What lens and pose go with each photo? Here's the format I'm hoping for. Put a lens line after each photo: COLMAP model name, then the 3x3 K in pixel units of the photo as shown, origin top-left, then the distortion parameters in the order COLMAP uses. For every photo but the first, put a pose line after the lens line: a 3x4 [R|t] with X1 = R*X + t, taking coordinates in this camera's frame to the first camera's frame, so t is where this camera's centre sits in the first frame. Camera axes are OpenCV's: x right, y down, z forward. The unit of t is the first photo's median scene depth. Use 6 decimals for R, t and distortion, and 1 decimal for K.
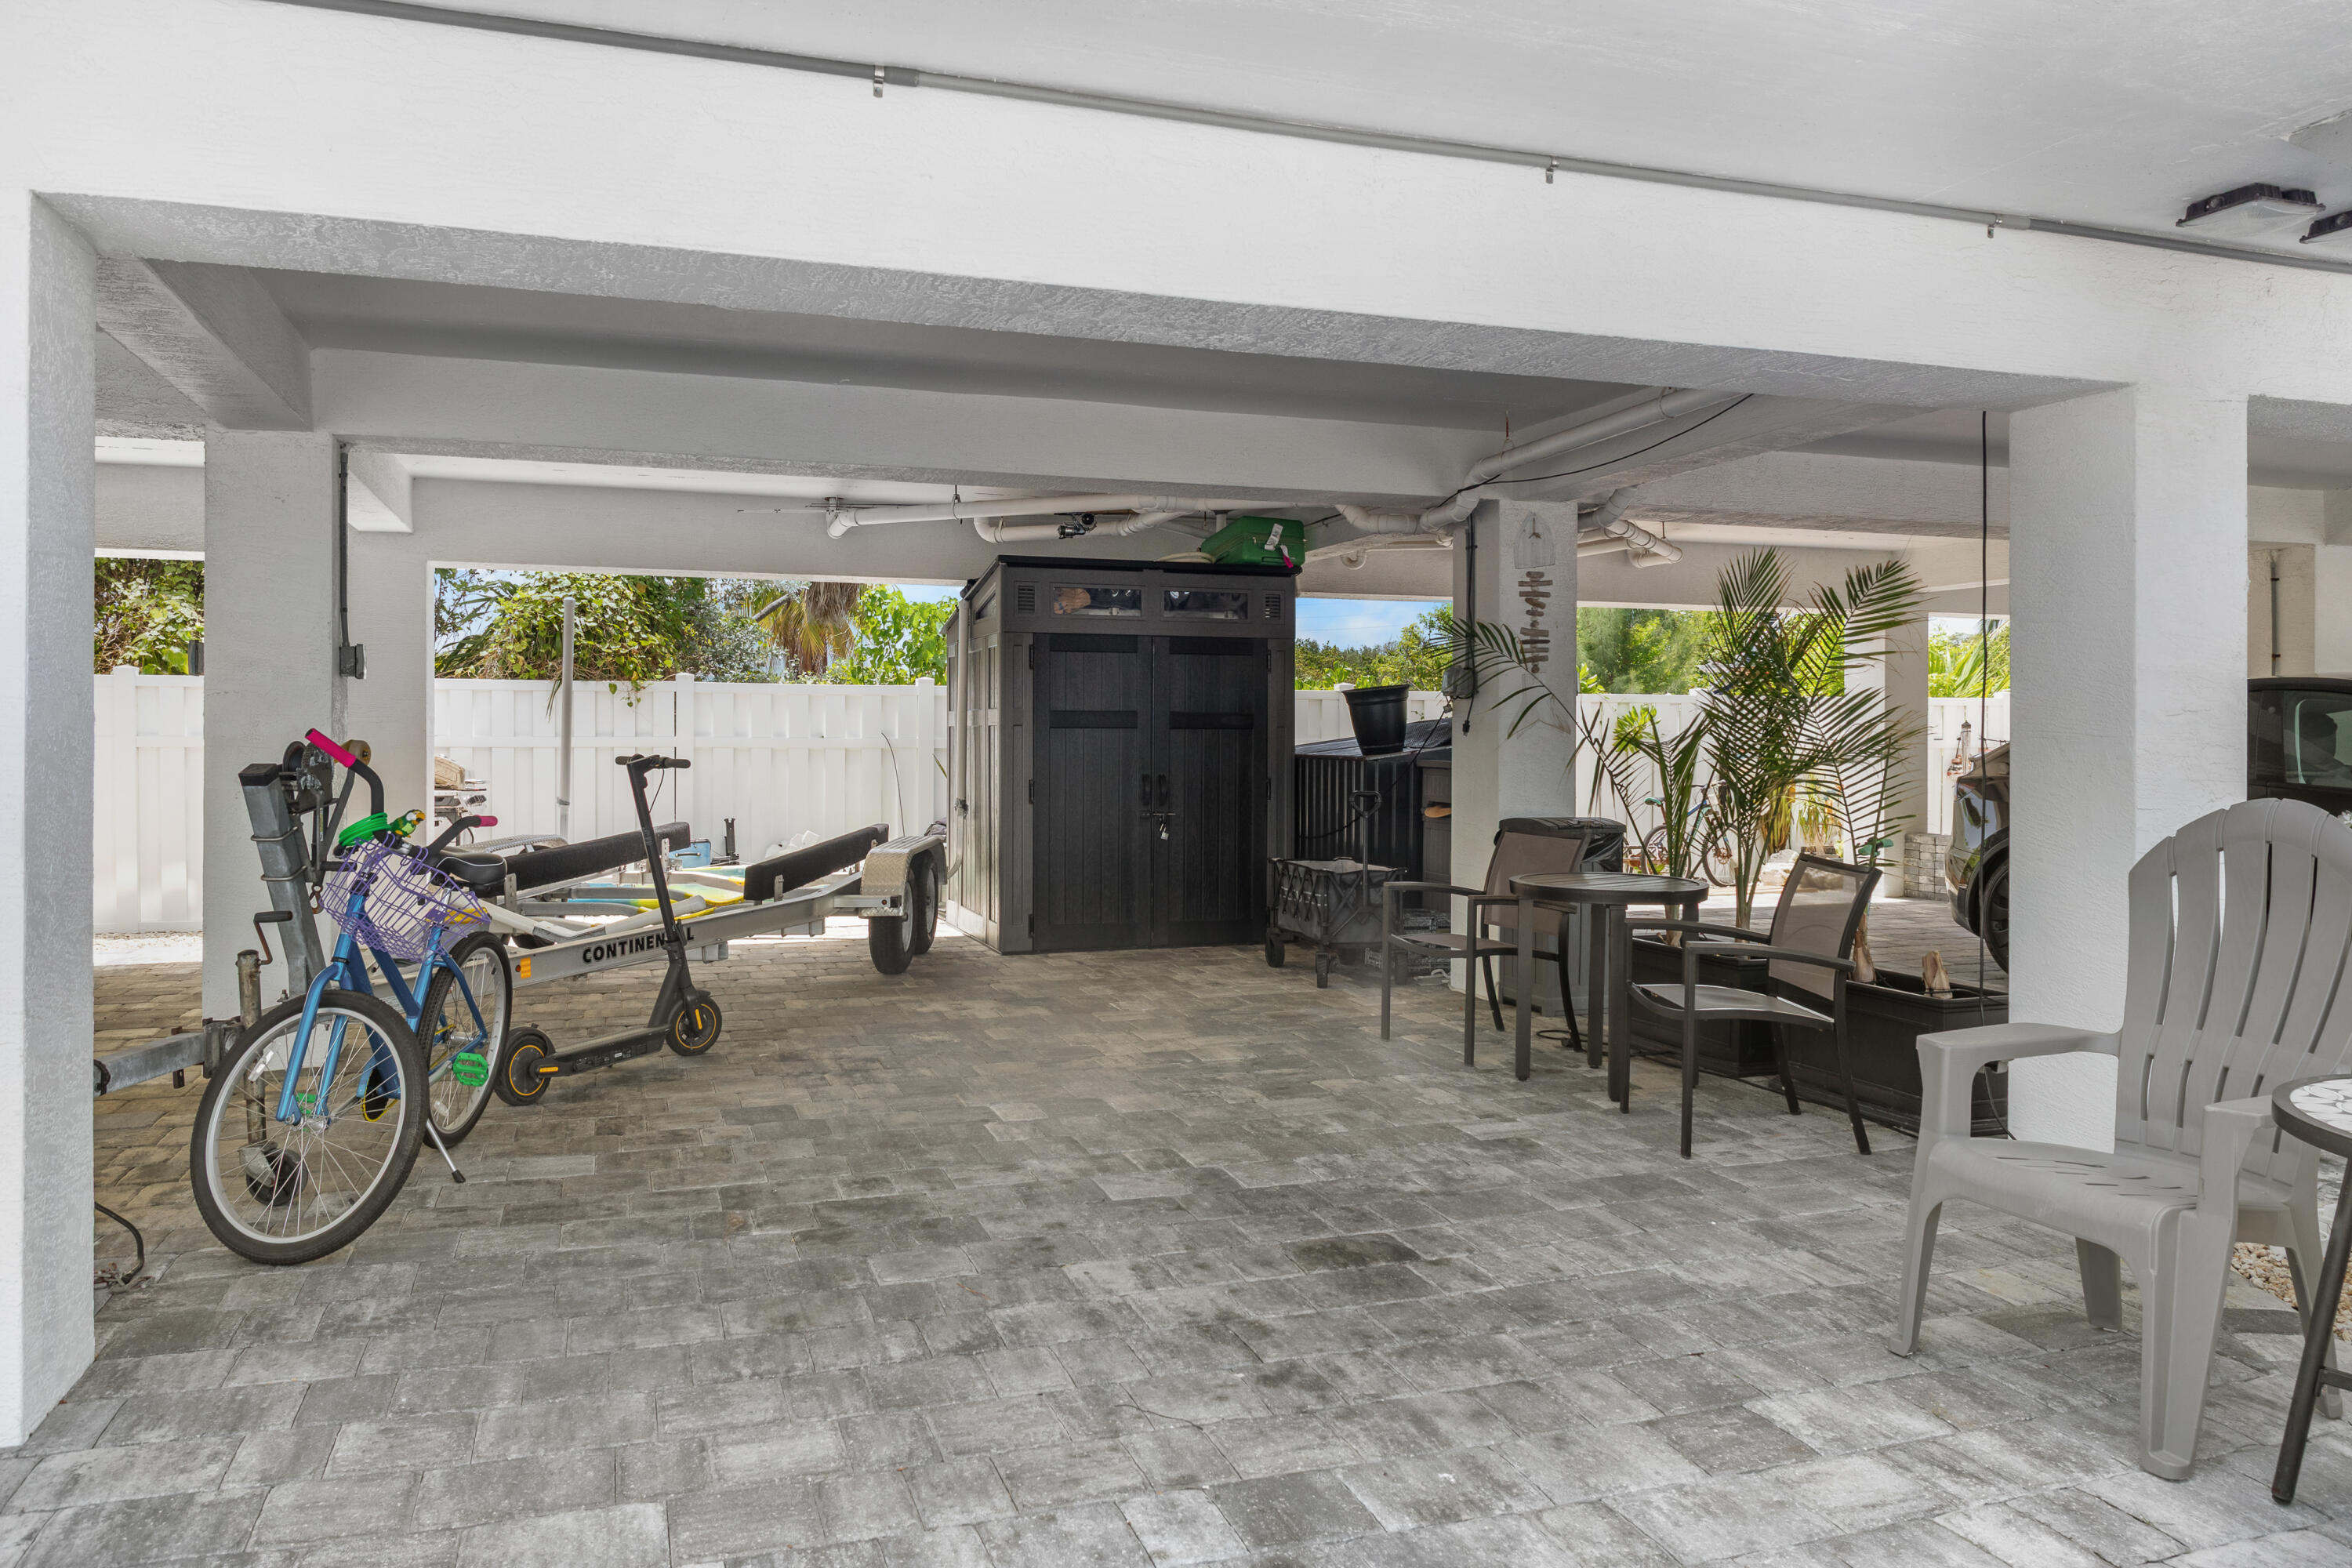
lens RADIAL K [[1665.5, 0, 1174.3], [0, 1665.5, 718.2], [0, 0, 1]] dist [0.001377, -0.007003]
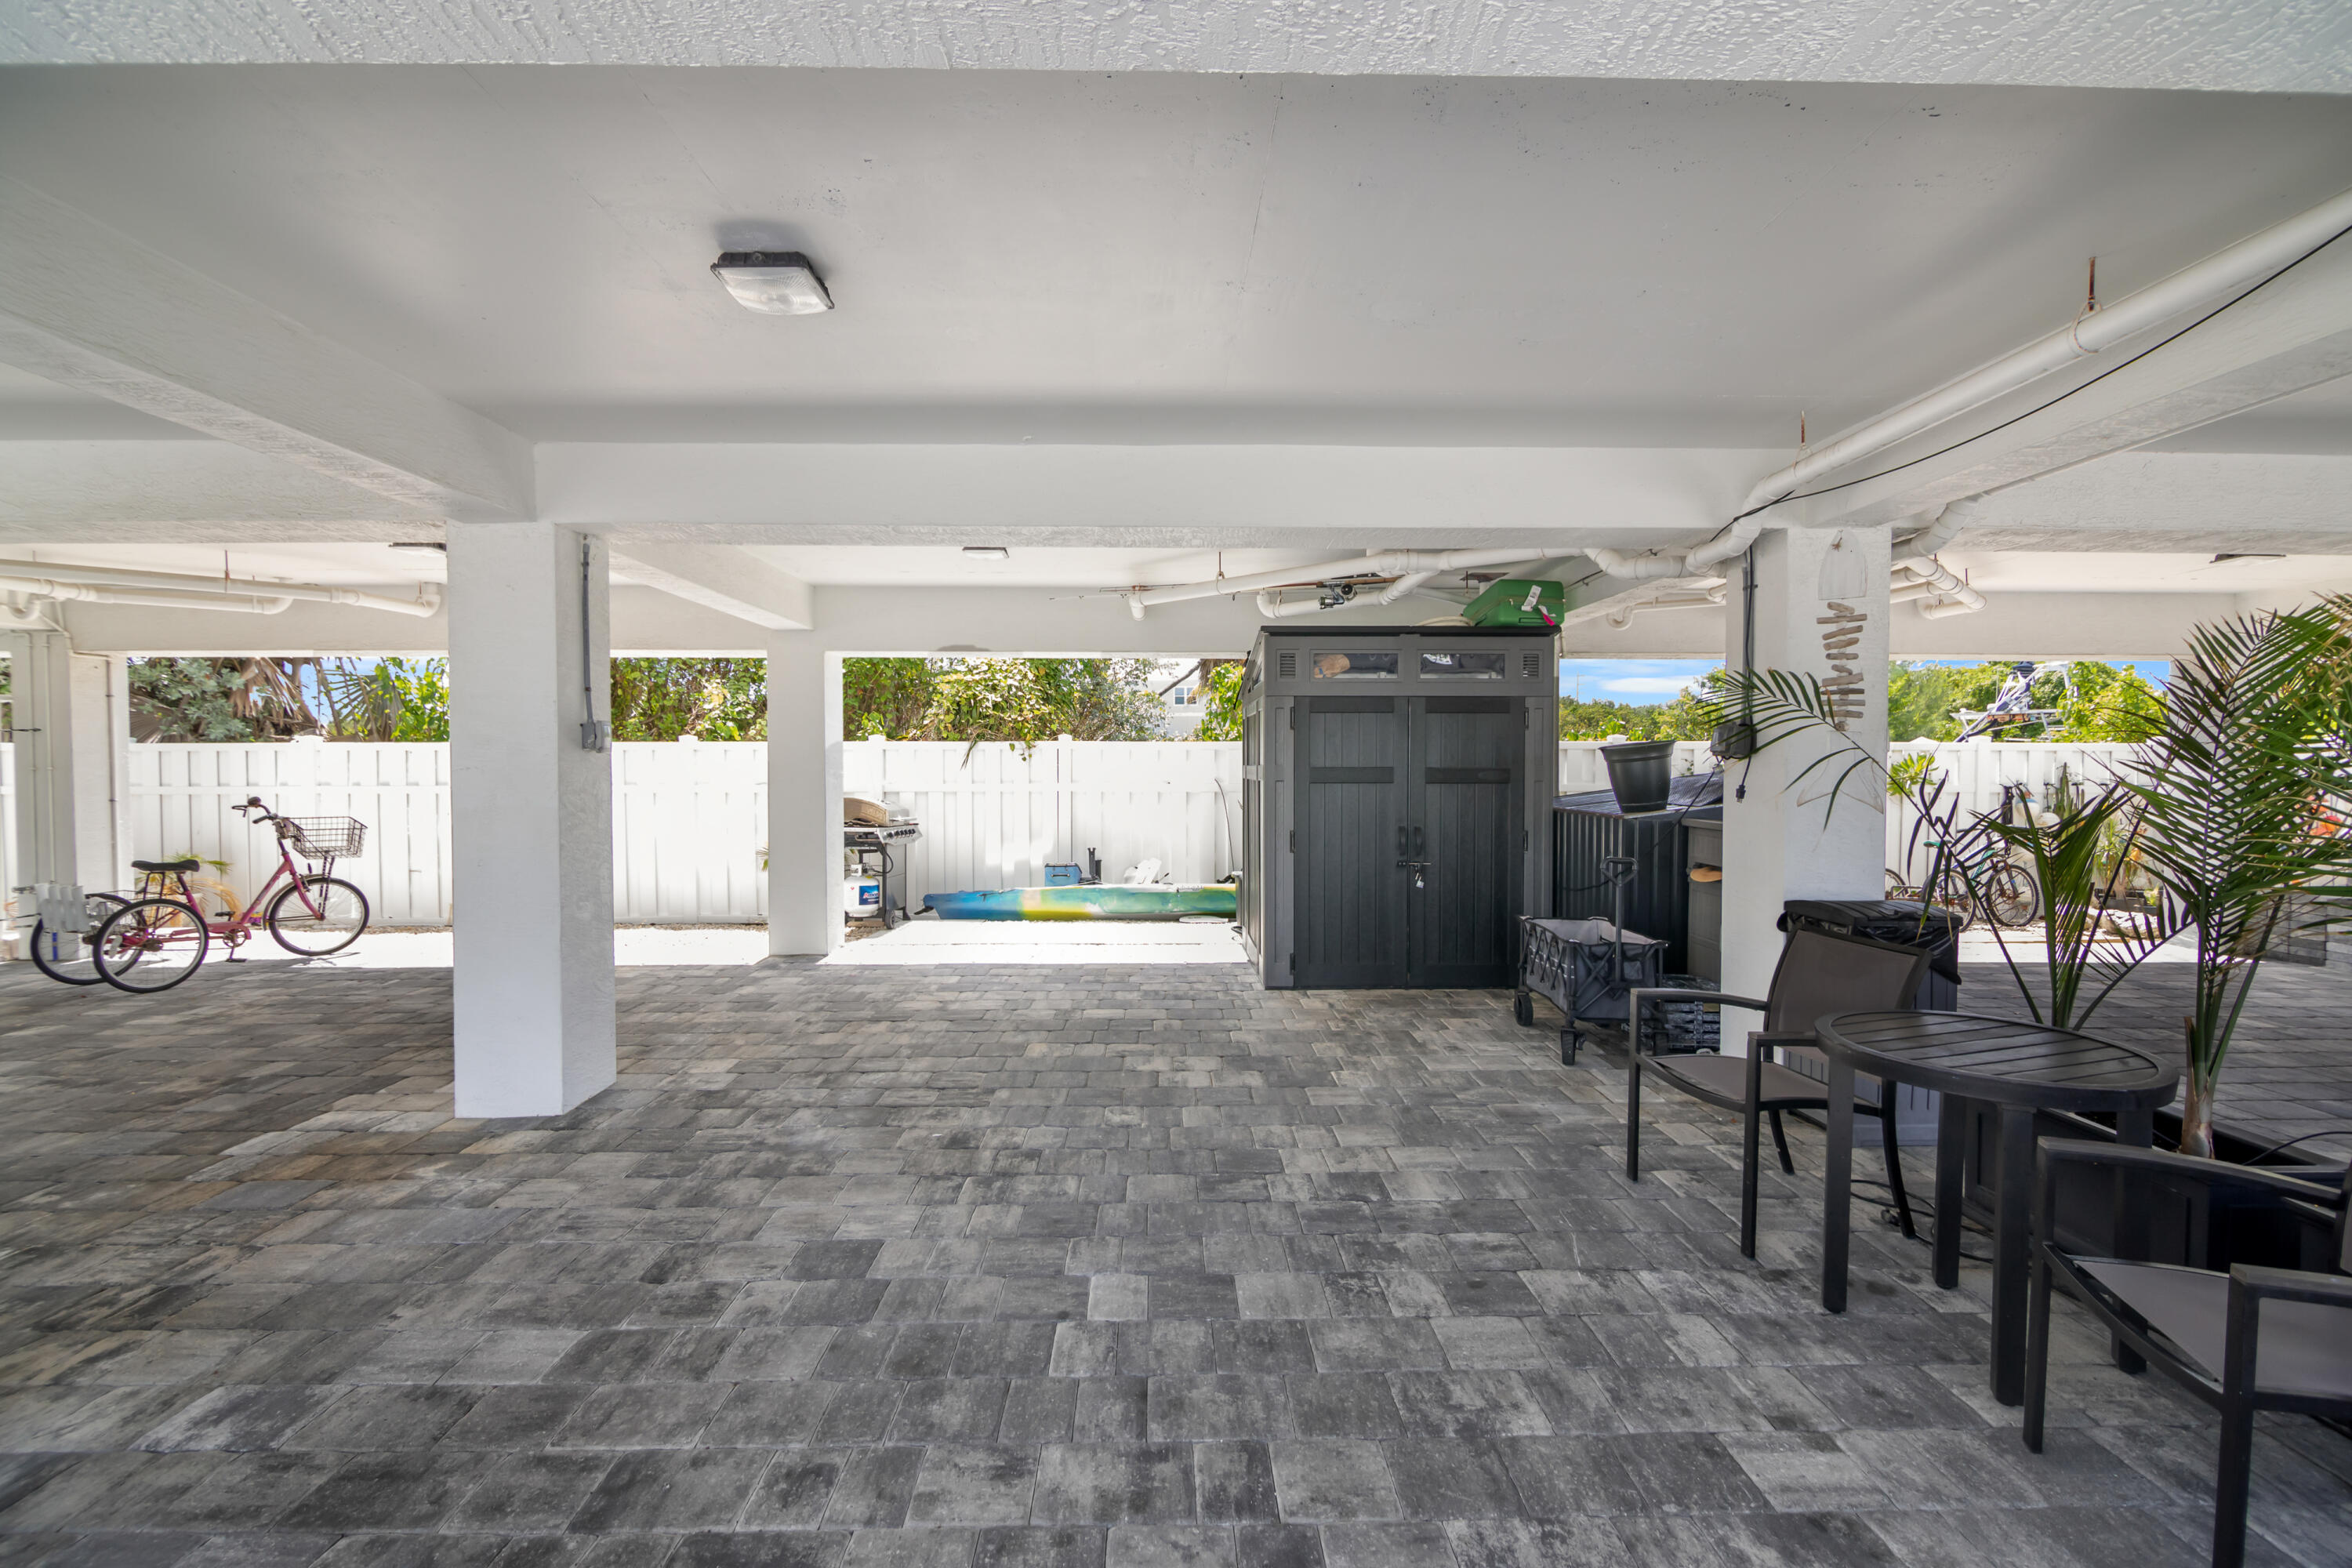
lens RADIAL K [[1060.8, 0, 1168.8], [0, 1060.8, 779.5], [0, 0, 1]] dist [0.012779, -0.009747]
pose [[0.951535, 0.000835, -0.307539, 0.077268], [0.006370, 0.999728, 0.022423, -0.019962], [0.307474, -0.023296, 0.951271, 0.476599]]
